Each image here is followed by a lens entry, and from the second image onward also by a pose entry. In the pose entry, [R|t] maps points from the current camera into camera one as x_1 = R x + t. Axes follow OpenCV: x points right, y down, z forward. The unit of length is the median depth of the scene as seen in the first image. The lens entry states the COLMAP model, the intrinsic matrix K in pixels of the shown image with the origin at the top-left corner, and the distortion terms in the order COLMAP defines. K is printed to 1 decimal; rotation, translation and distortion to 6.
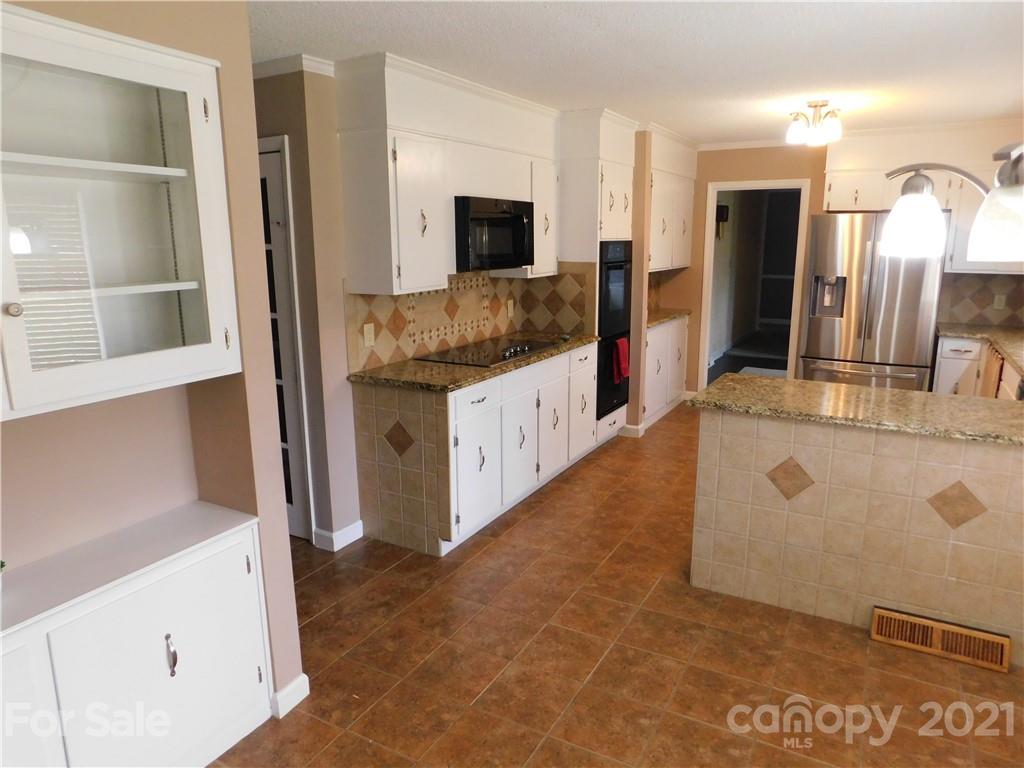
lens RADIAL K [[675.9, 0, 506.0], [0, 675.9, 380.5], [0, 0, 1]] dist [-0.043440, 0.001871]
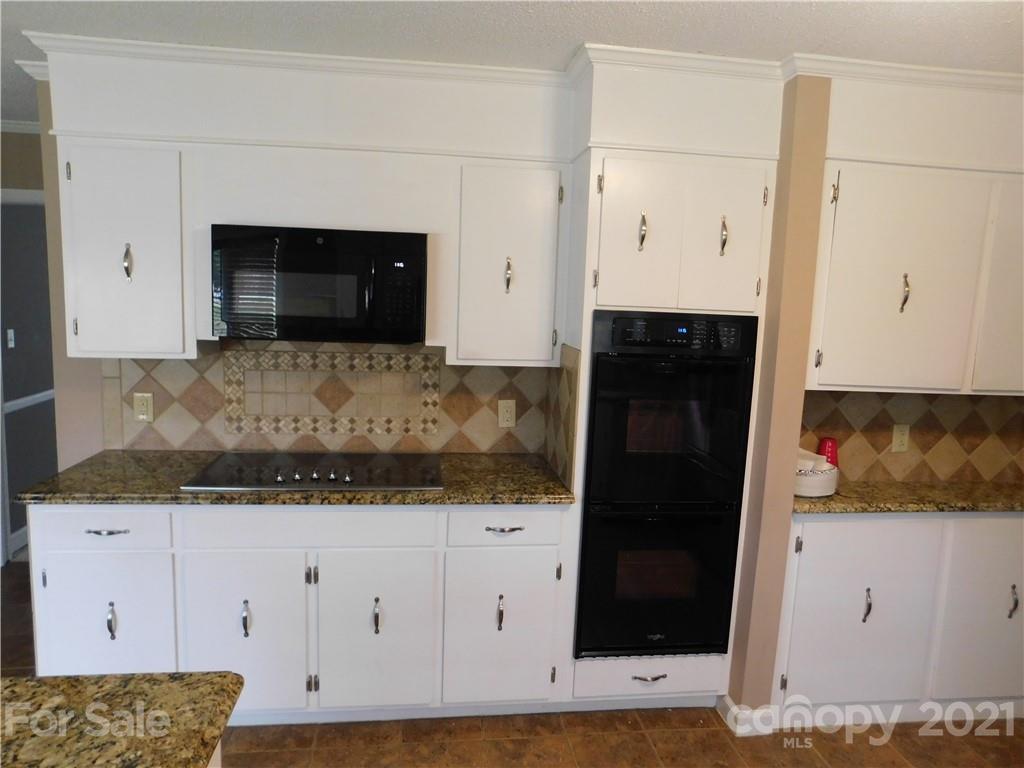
lens RADIAL K [[675.9, 0, 512.3], [0, 675.9, 386.8], [0, 0, 1]] dist [-0.043440, 0.001871]
pose [[0.609737, 0.147286, -0.778799, 0.546546], [-0.208810, 0.977722, 0.021424, -0.164551], [0.764604, 0.149558, 0.626908, 0.710368]]
